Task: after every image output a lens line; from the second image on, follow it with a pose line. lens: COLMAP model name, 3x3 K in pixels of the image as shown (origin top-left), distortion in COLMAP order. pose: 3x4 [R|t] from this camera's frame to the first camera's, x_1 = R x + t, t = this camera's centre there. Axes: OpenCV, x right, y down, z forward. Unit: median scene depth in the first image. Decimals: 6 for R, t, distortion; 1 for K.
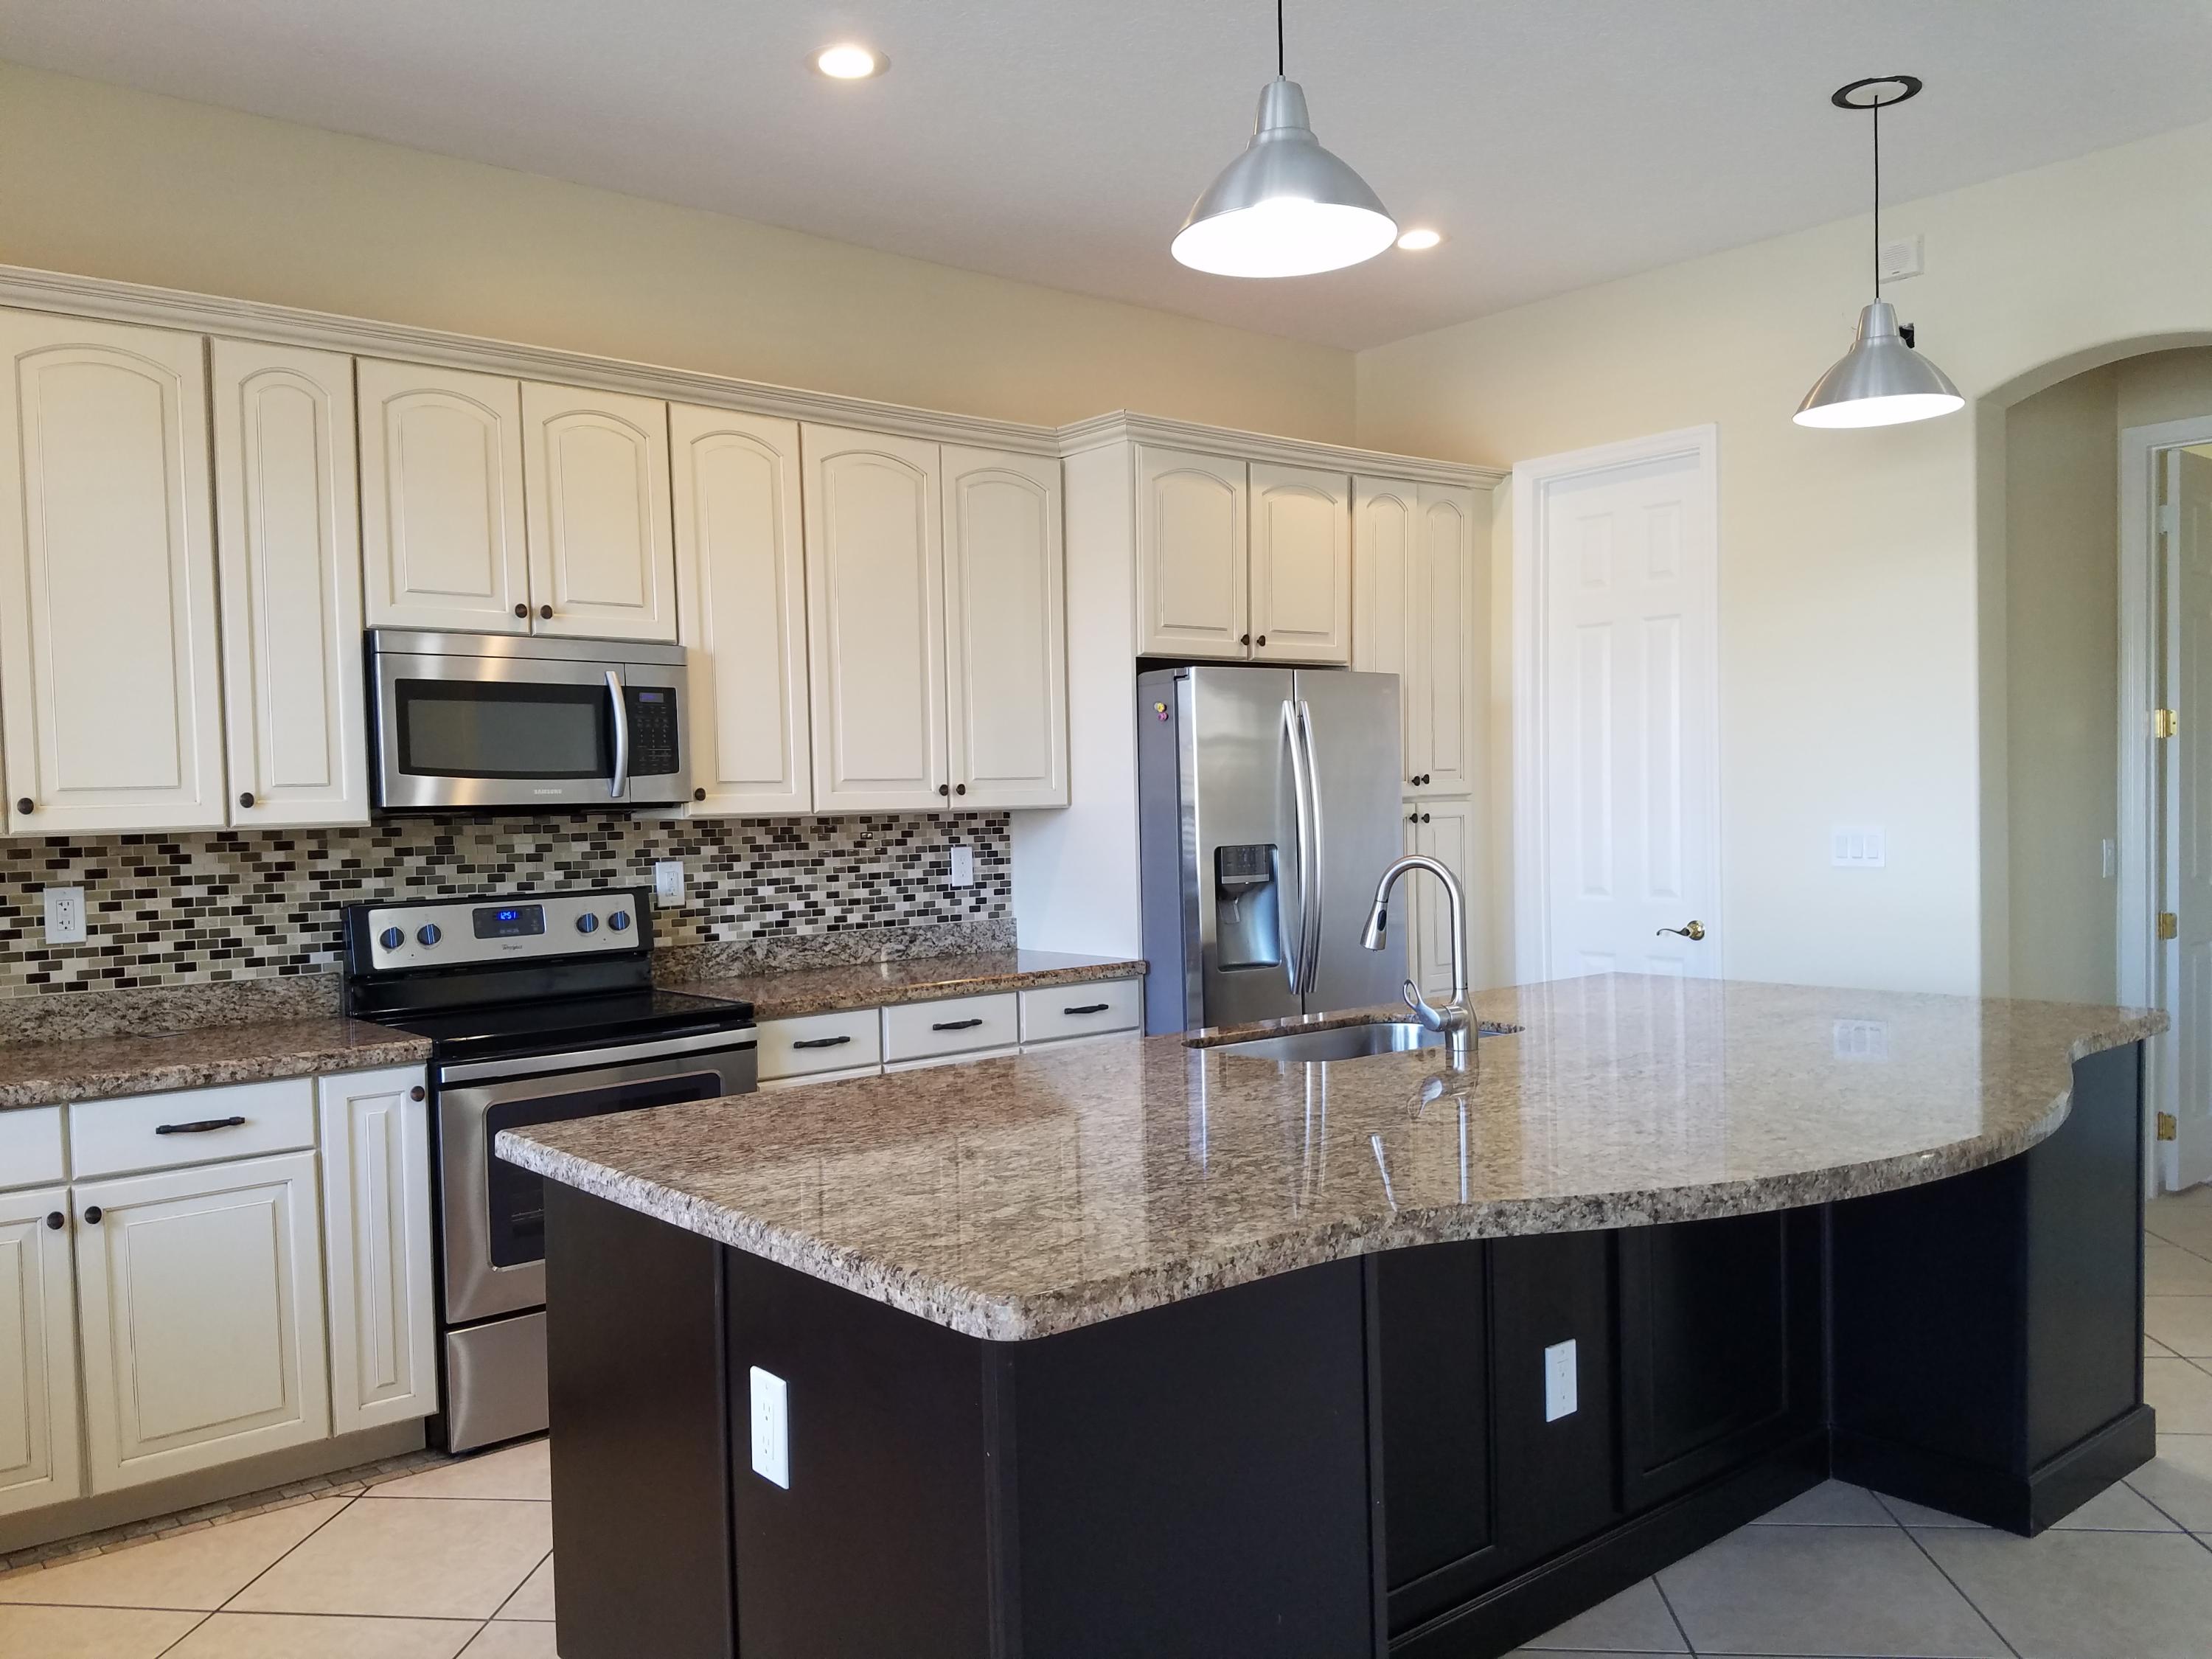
lens RADIAL K [[1685.9, 0, 1062.4], [0, 1685.9, 864.1], [0, 0, 1]] dist [0.237805, -0.428983]
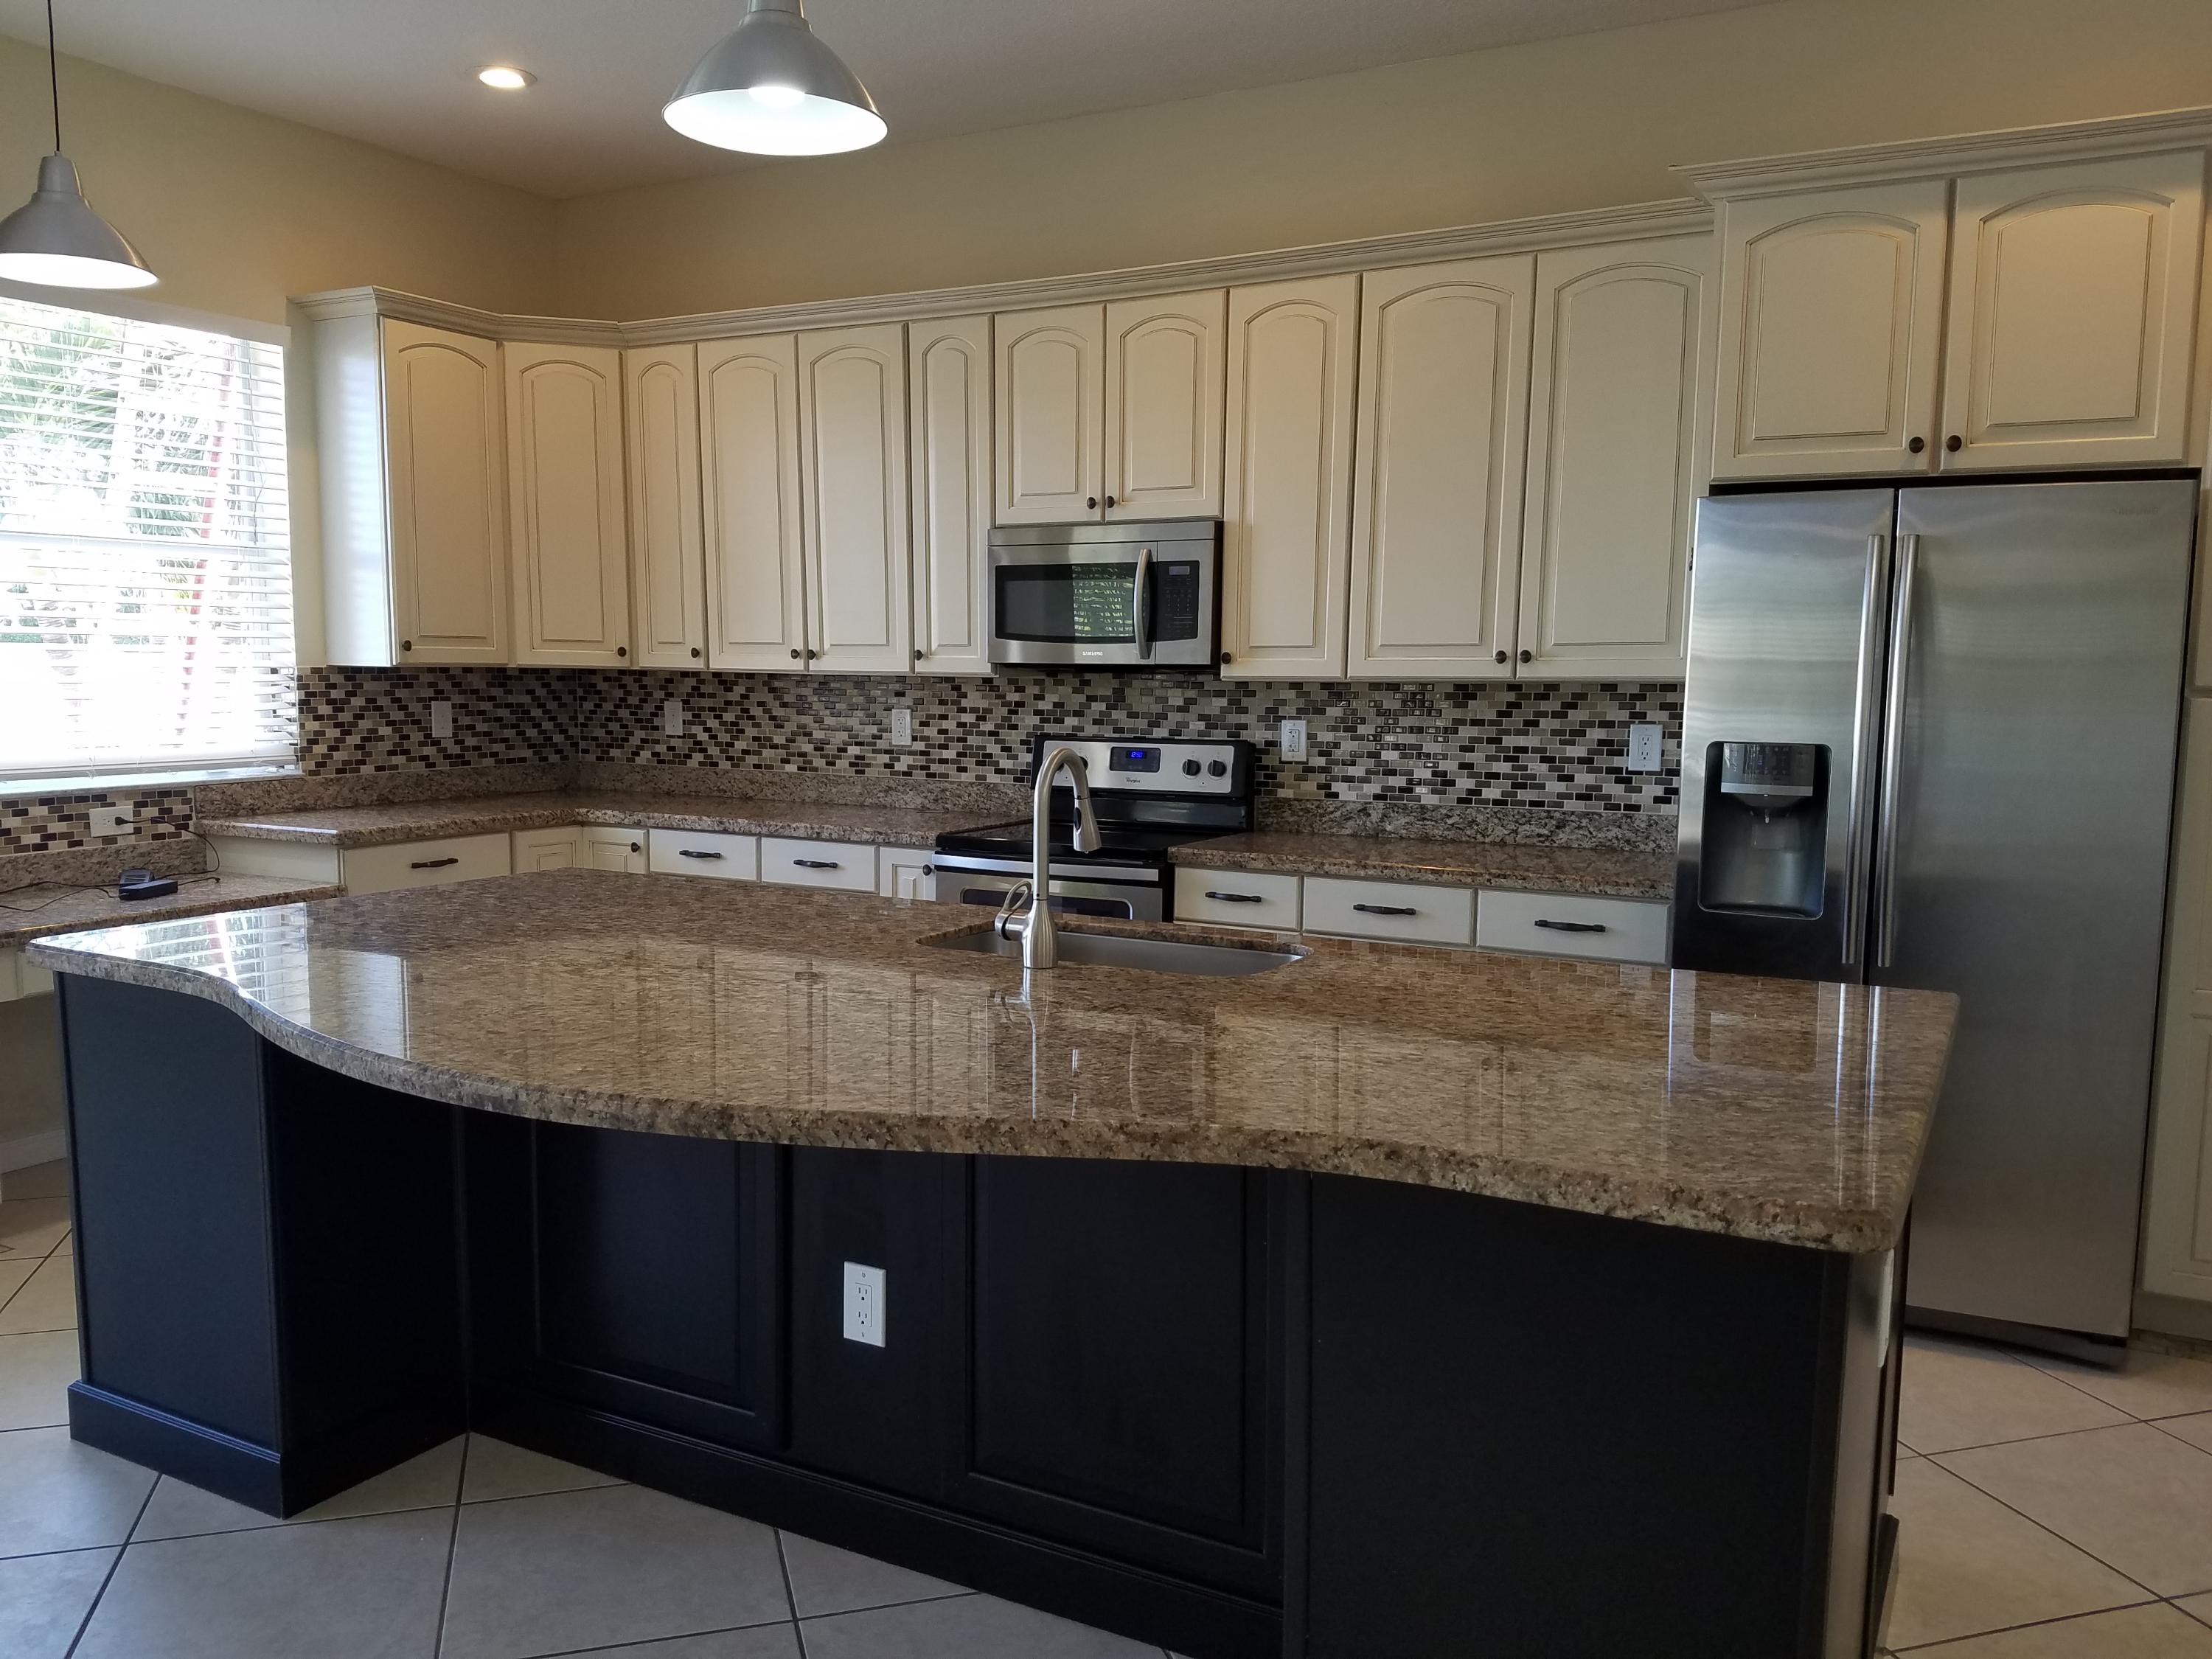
lens RADIAL K [[1685.9, 0, 1062.4], [0, 1685.9, 864.1], [0, 0, 1]] dist [0.237805, -0.428983]
pose [[0.360172, 0.138340, -0.922572, 0.710090], [-0.051548, 0.990384, 0.128384, -0.040674], [0.931461, 0.001316, 0.363839, 0.465804]]
